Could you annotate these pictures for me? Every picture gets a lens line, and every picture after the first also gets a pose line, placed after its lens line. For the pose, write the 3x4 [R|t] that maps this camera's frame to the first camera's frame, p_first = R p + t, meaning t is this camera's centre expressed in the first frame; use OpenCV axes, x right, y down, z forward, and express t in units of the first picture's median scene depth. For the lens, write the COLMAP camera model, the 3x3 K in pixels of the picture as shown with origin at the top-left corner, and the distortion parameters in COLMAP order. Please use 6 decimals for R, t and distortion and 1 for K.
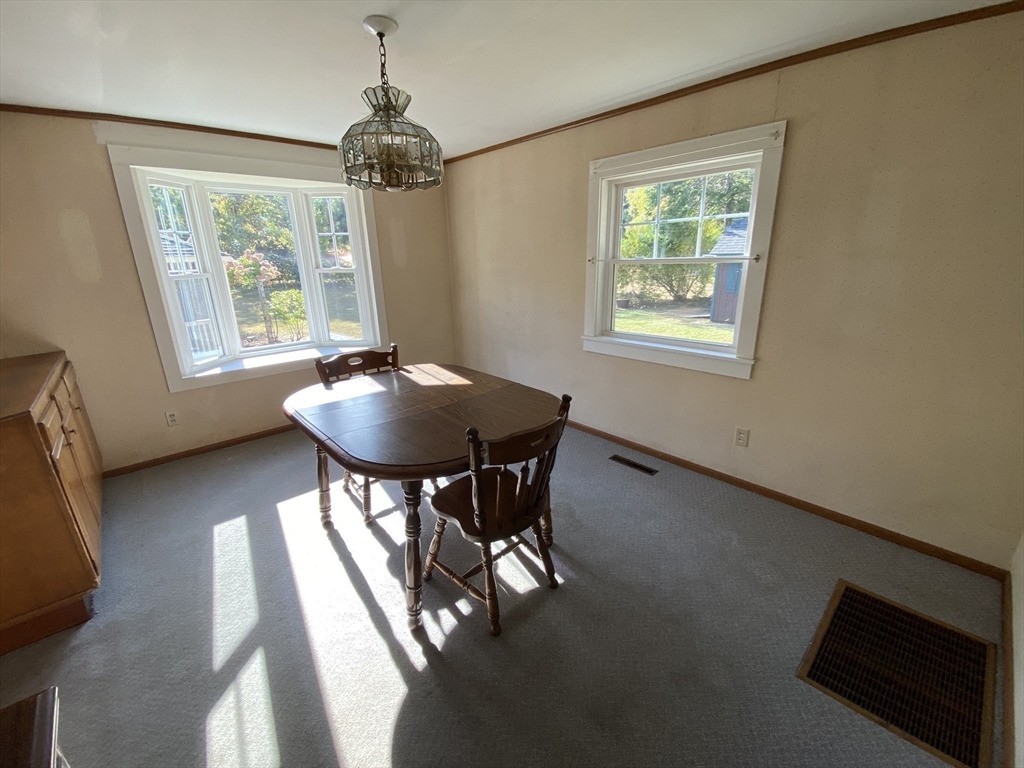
lens RADIAL K [[422.0, 0, 515.8], [0, 422.0, 382.7], [0, 0, 1]] dist [0.029632, -0.002372]
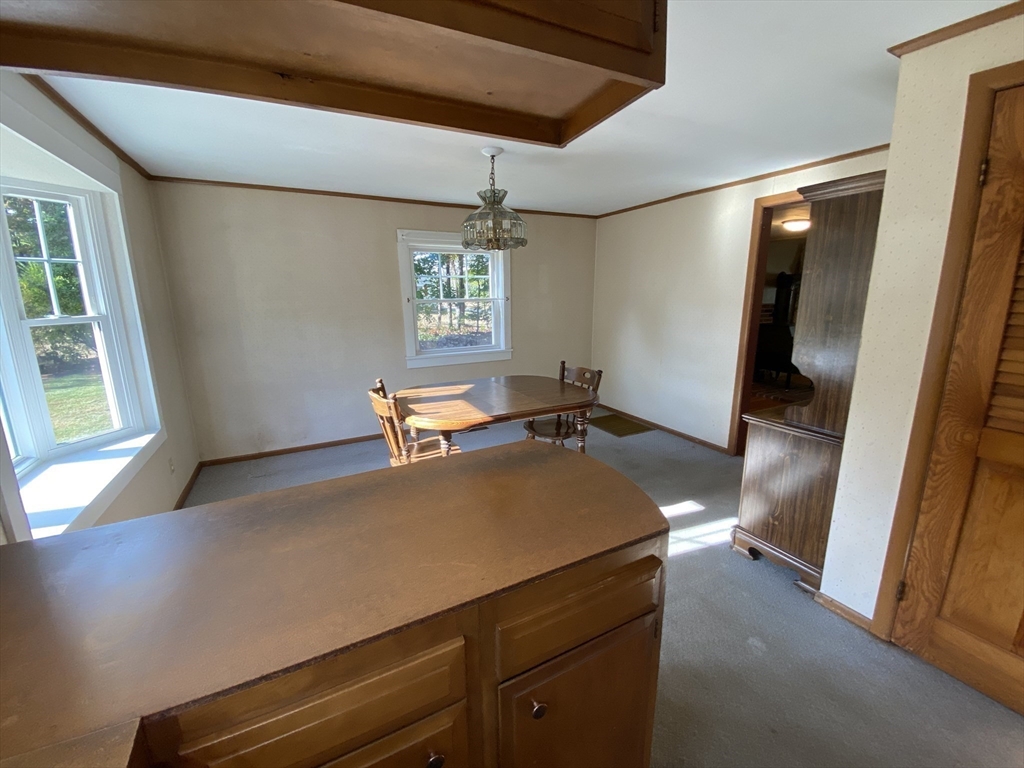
lens RADIAL K [[422.0, 0, 511.2], [0, 422.0, 380.4], [0, 0, 1]] dist [0.029632, -0.002372]
pose [[0.270044, -0.184049, 0.945094, -1.137435], [0.287037, 0.952318, 0.103440, -0.099108], [-0.919068, 0.243344, 0.309997, 0.371719]]
